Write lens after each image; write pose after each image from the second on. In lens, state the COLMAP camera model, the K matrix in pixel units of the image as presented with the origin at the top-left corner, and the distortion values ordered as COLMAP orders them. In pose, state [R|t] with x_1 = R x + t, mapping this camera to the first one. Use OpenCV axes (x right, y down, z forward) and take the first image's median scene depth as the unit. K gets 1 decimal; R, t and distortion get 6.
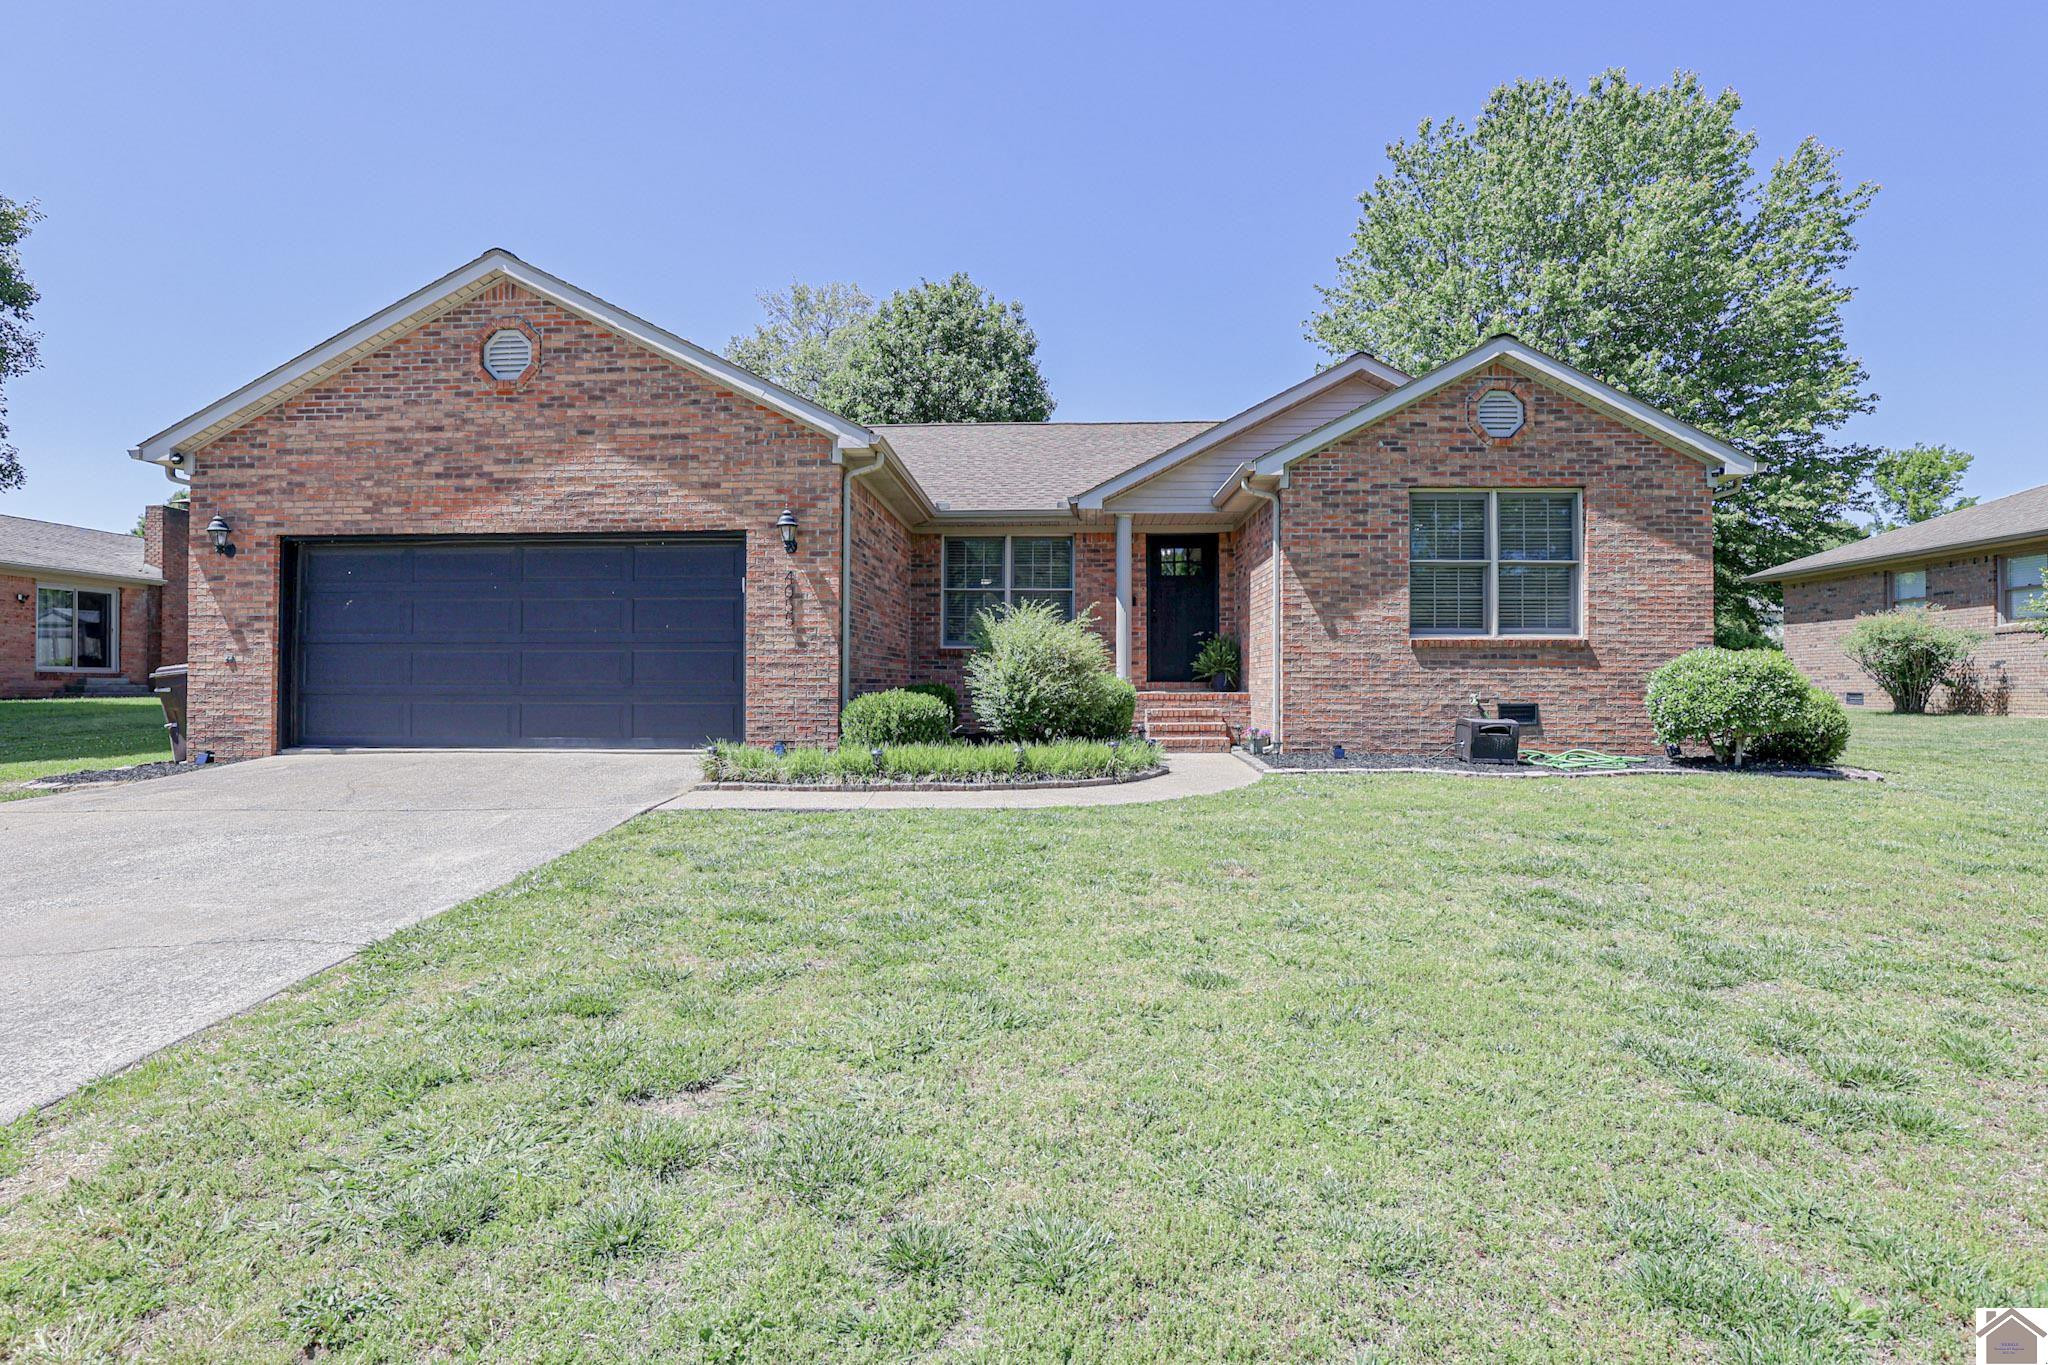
lens RADIAL K [[951.4, 0, 1036.2], [0, 951.4, 678.3], [0, 0, 1]] dist [-0.023681, 0.000118]
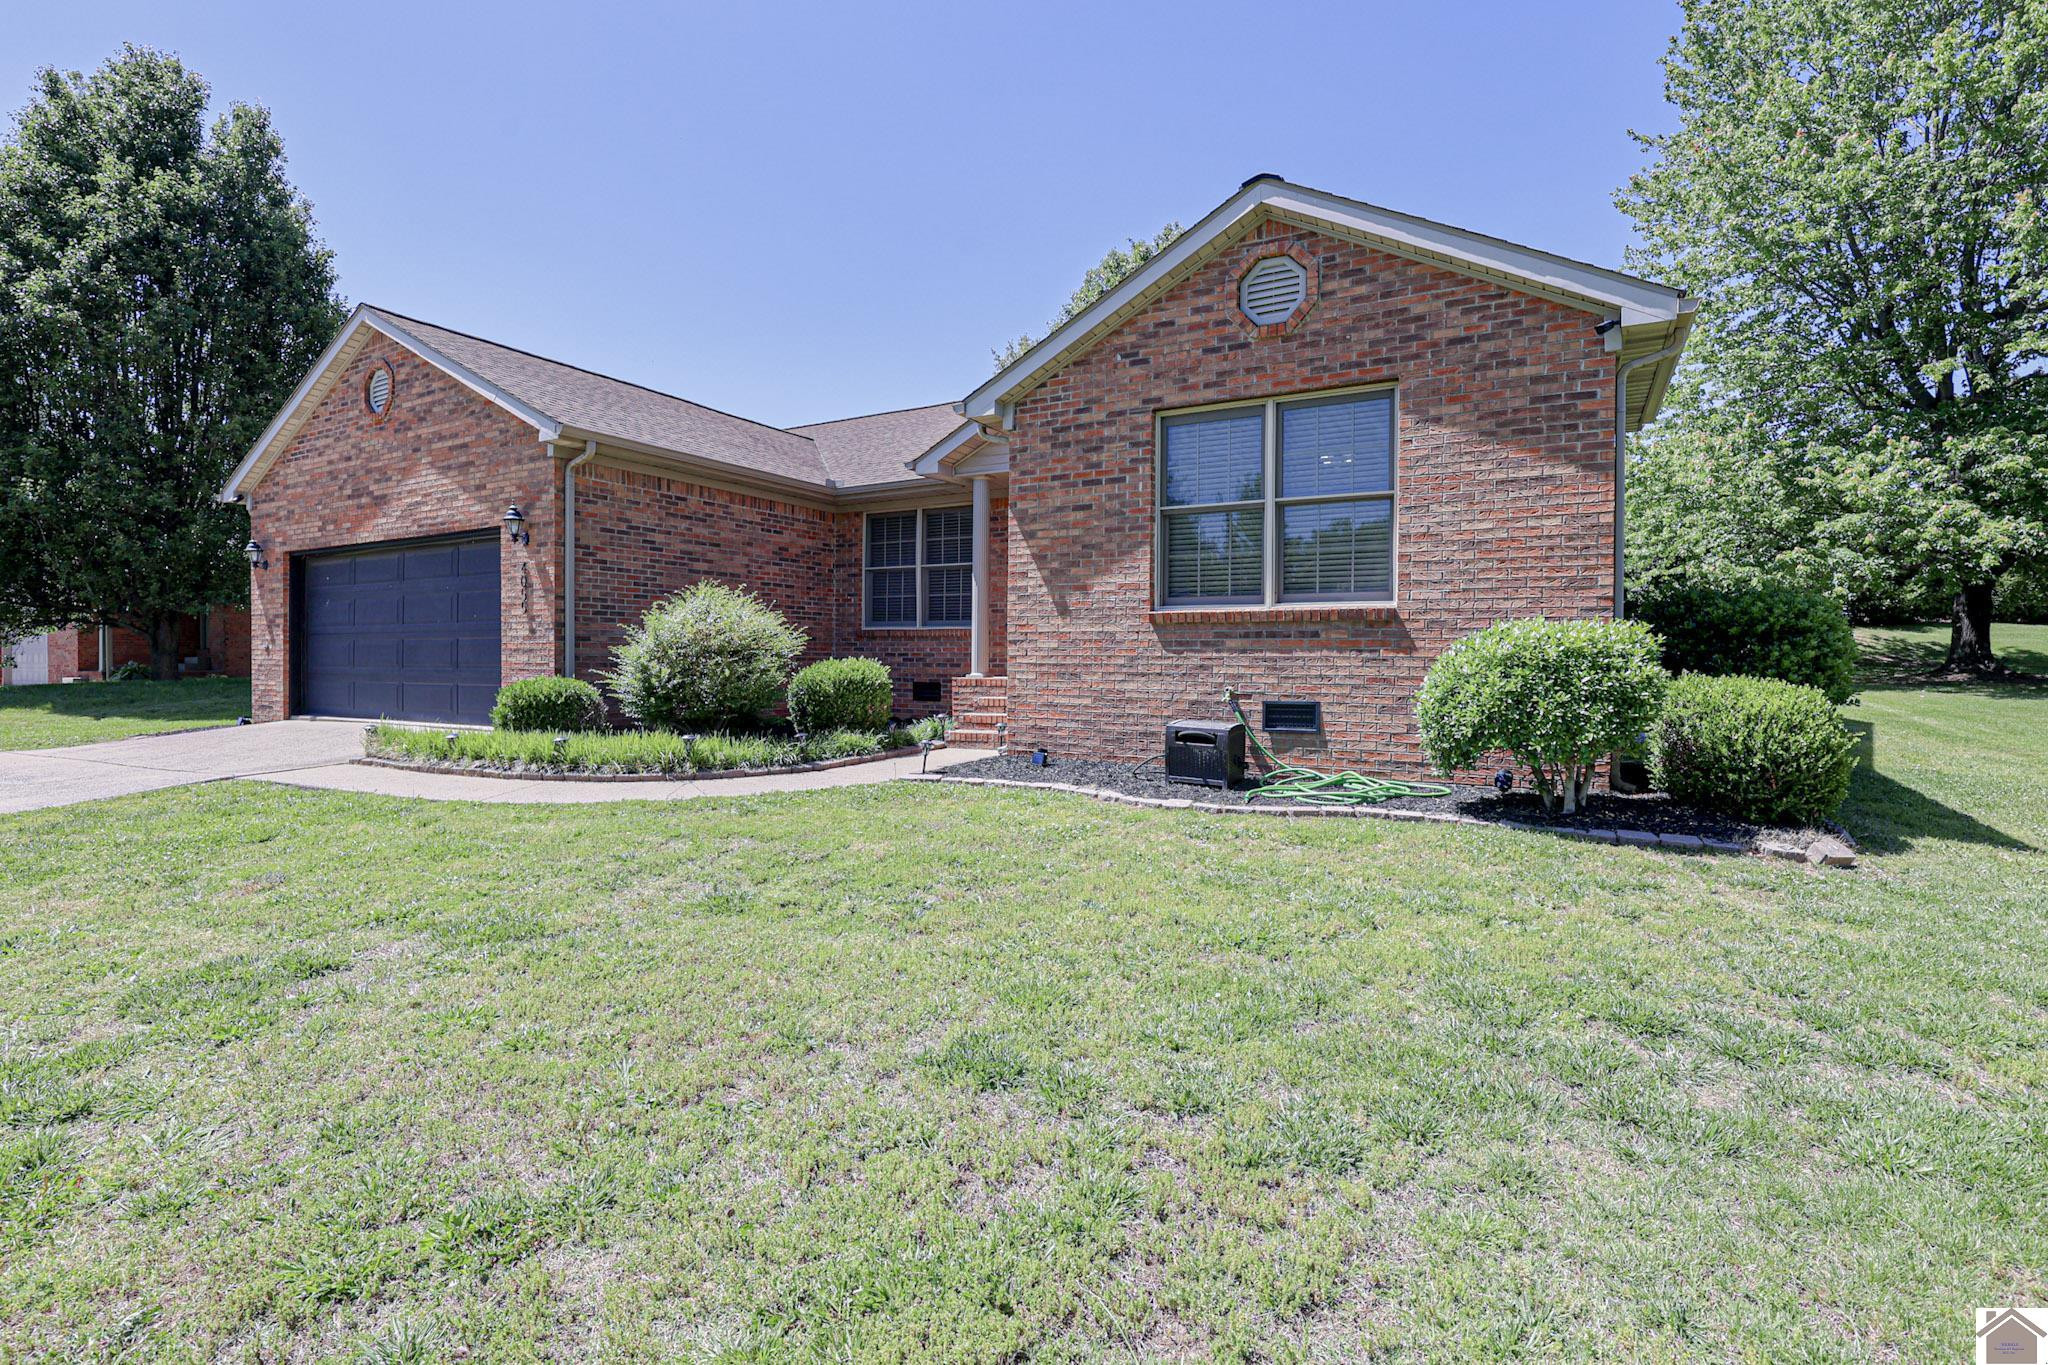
lens RADIAL K [[951.4, 0, 1026.4], [0, 951.4, 677.0], [0, 0, 1]] dist [-0.023681, 0.000118]
pose [[0.890514, 0.010109, -0.454844, 0.654840], [0.000860, 0.999714, 0.023902, -0.008482], [0.454955, -0.021677, 0.890250, 0.281502]]
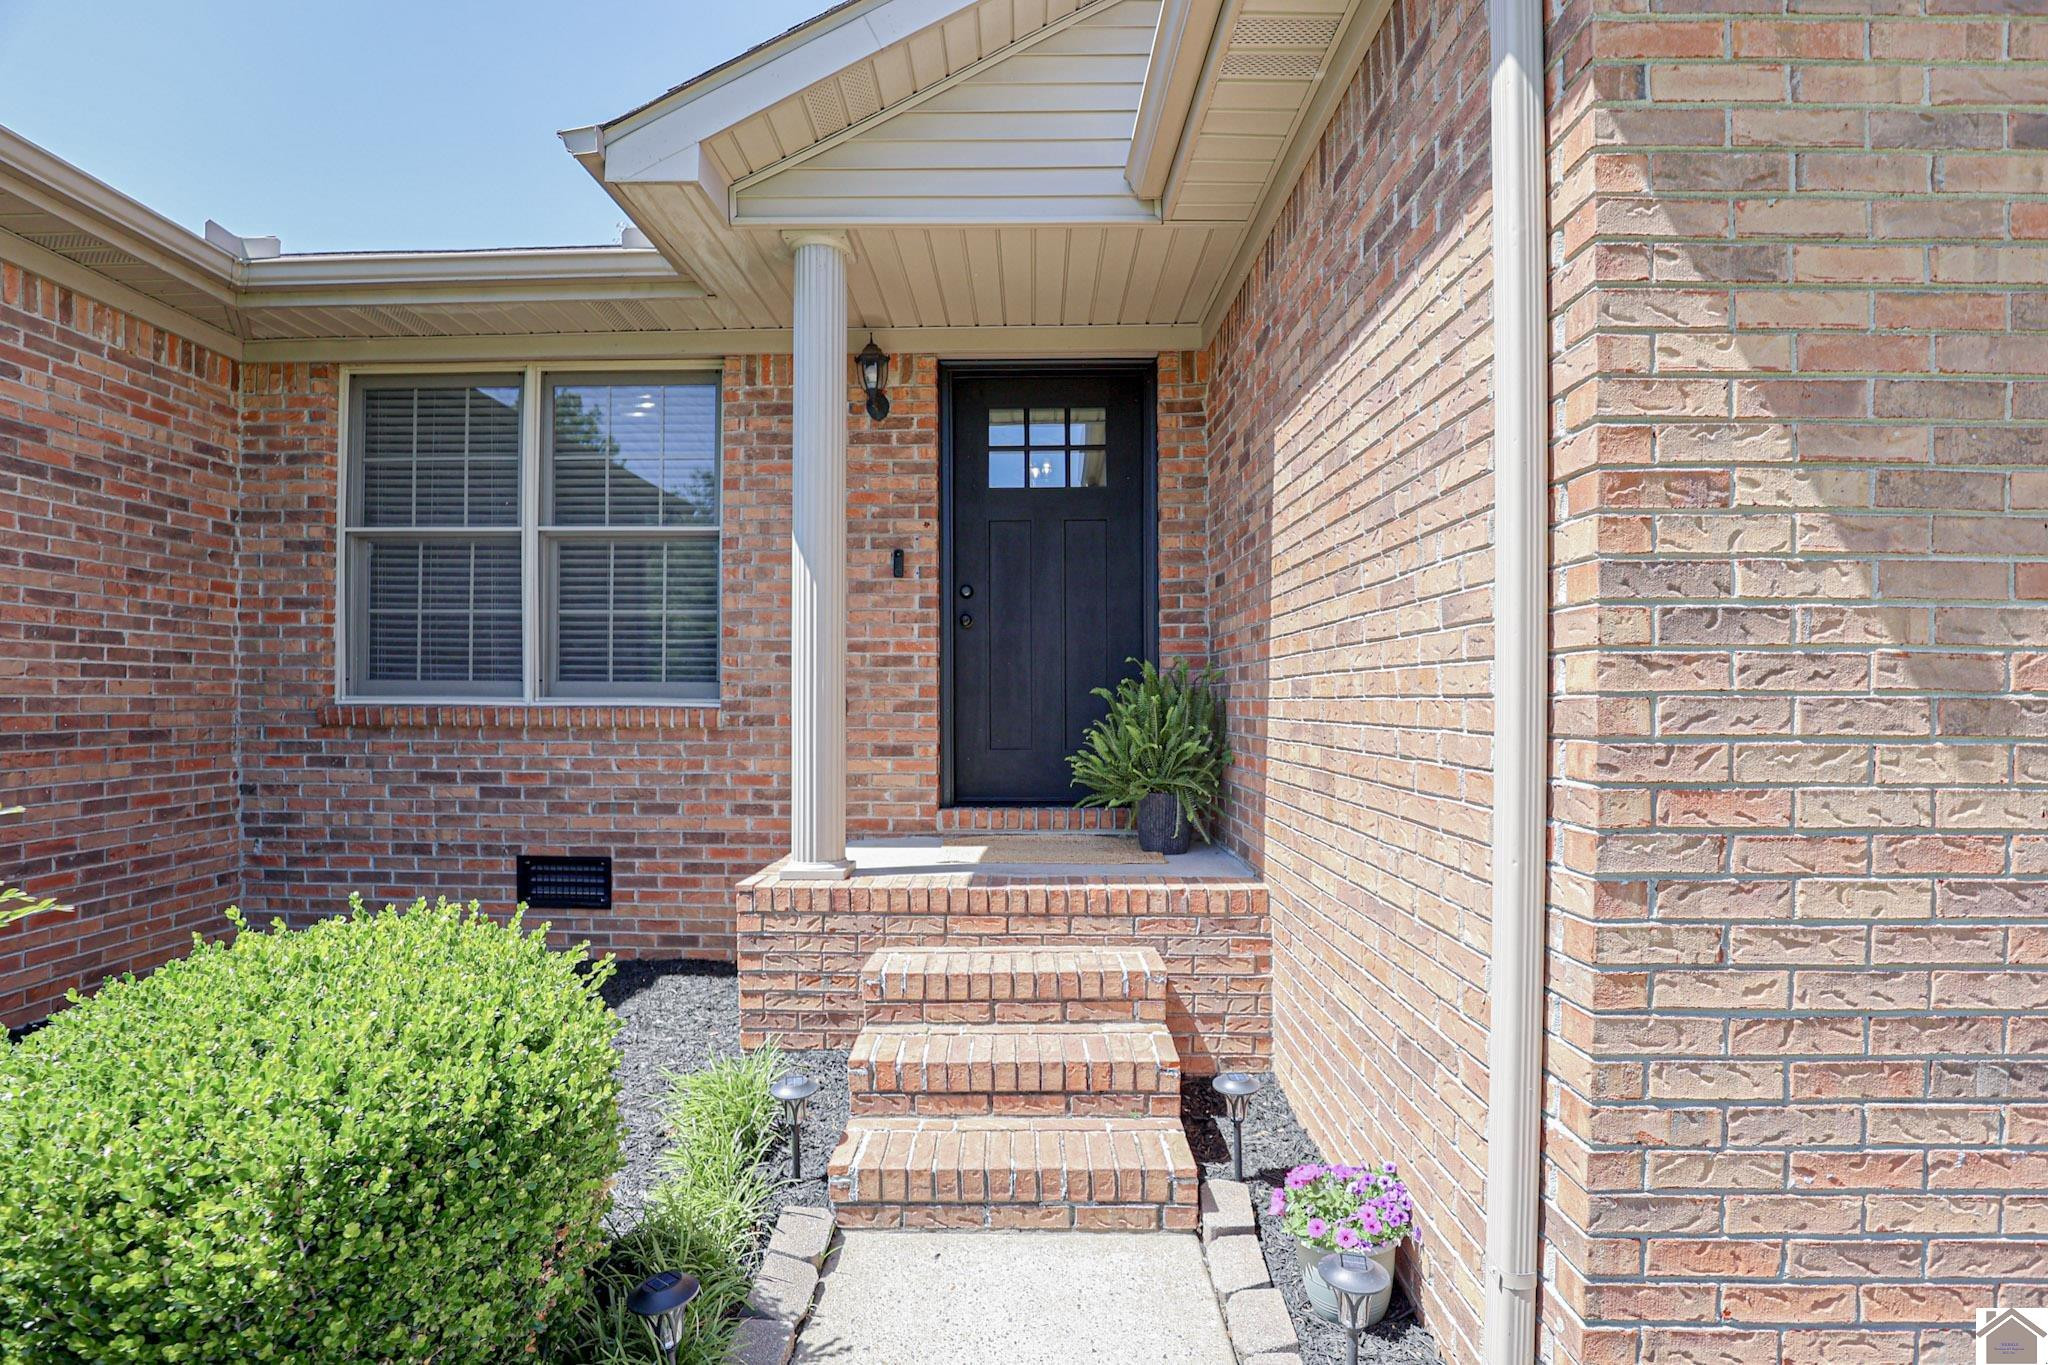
lens RADIAL K [[951.4, 0, 1016.4], [0, 951.4, 710.1], [0, 0, 1]] dist [-0.023681, 0.000118]
pose [[0.999442, 0.001686, 0.033348, 0.173326], [-0.002213, 0.999873, 0.015759, -0.046788], [-0.033317, -0.015824, 0.999320, 0.878211]]
